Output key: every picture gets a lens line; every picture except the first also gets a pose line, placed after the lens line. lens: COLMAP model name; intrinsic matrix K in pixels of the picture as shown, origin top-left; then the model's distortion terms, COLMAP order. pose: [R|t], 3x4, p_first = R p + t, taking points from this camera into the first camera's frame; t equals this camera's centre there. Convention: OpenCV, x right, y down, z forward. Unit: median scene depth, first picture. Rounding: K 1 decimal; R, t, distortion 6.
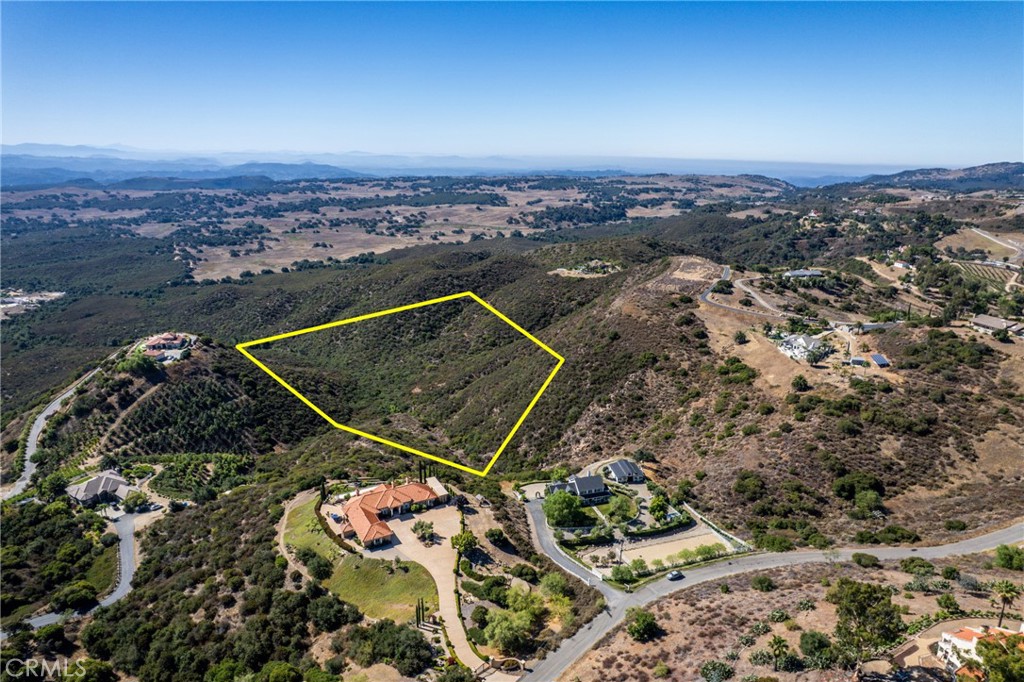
lens RADIAL K [[649.2, 0, 508.3], [0, 649.2, 345.5], [0, 0, 1]] dist [-0.061503, 0.051090]
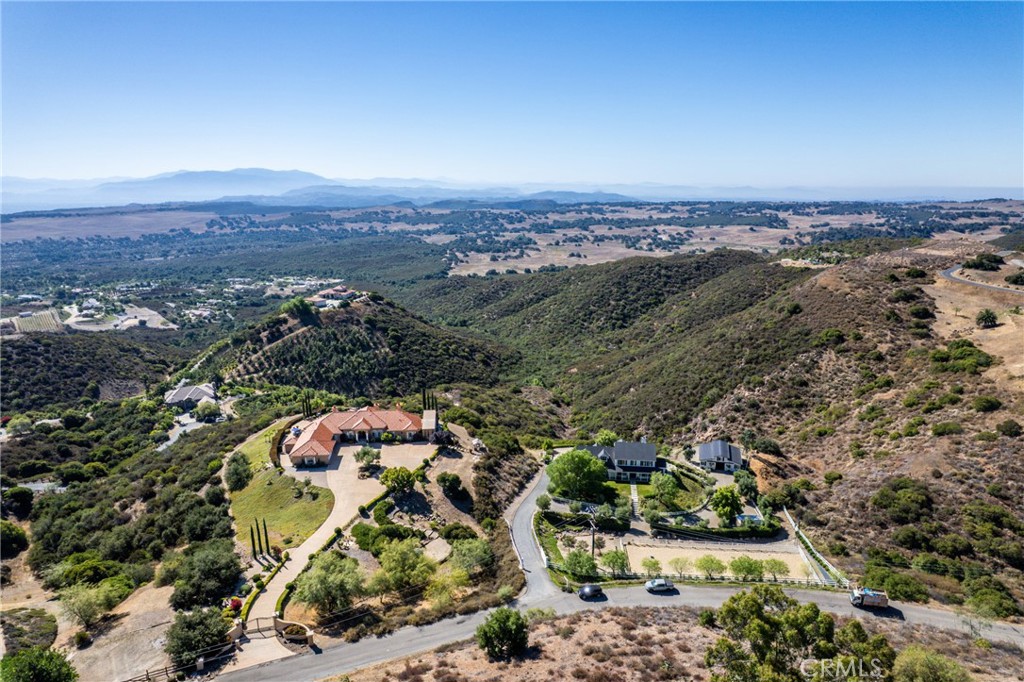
lens RADIAL K [[649.2, 0, 513.3], [0, 649.2, 343.2], [0, 0, 1]] dist [-0.061503, 0.051090]
pose [[0.913632, 0.088676, -0.396752, 0.154824], [-0.107016, 0.993961, -0.024279, 0.073103], [0.392203, 0.064641, 0.917605, 0.173379]]
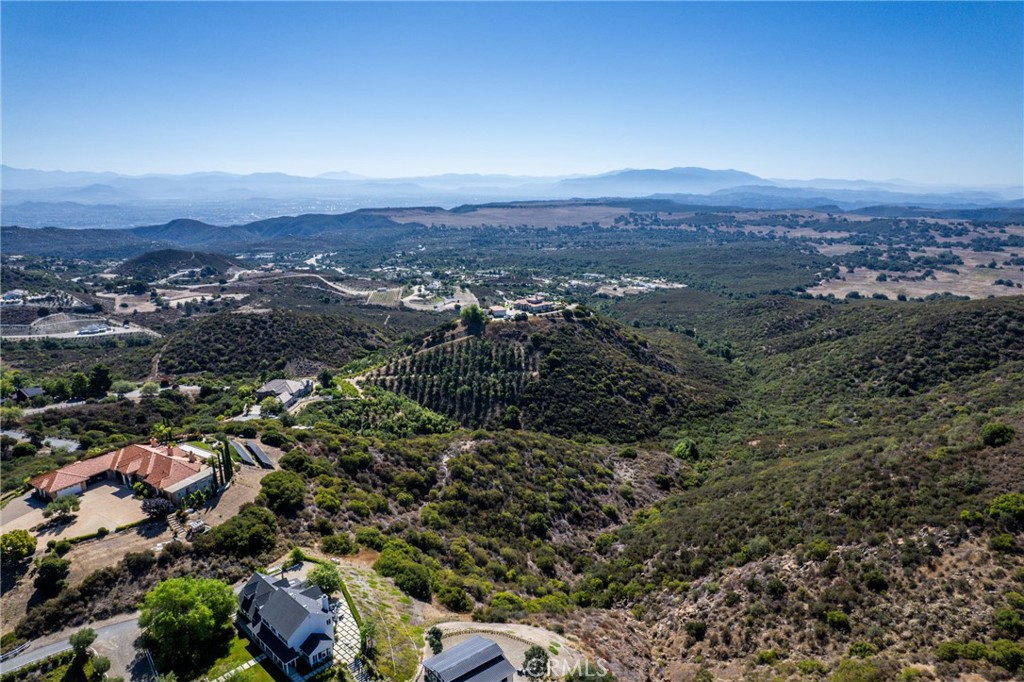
lens RADIAL K [[649.2, 0, 516.0], [0, 649.2, 340.9], [0, 0, 1]] dist [-0.061503, 0.051090]
pose [[0.504458, 0.200816, -0.839759, 0.316396], [-0.246009, 0.965694, 0.083150, -0.030646], [0.827649, 0.164642, 0.536555, 0.490550]]
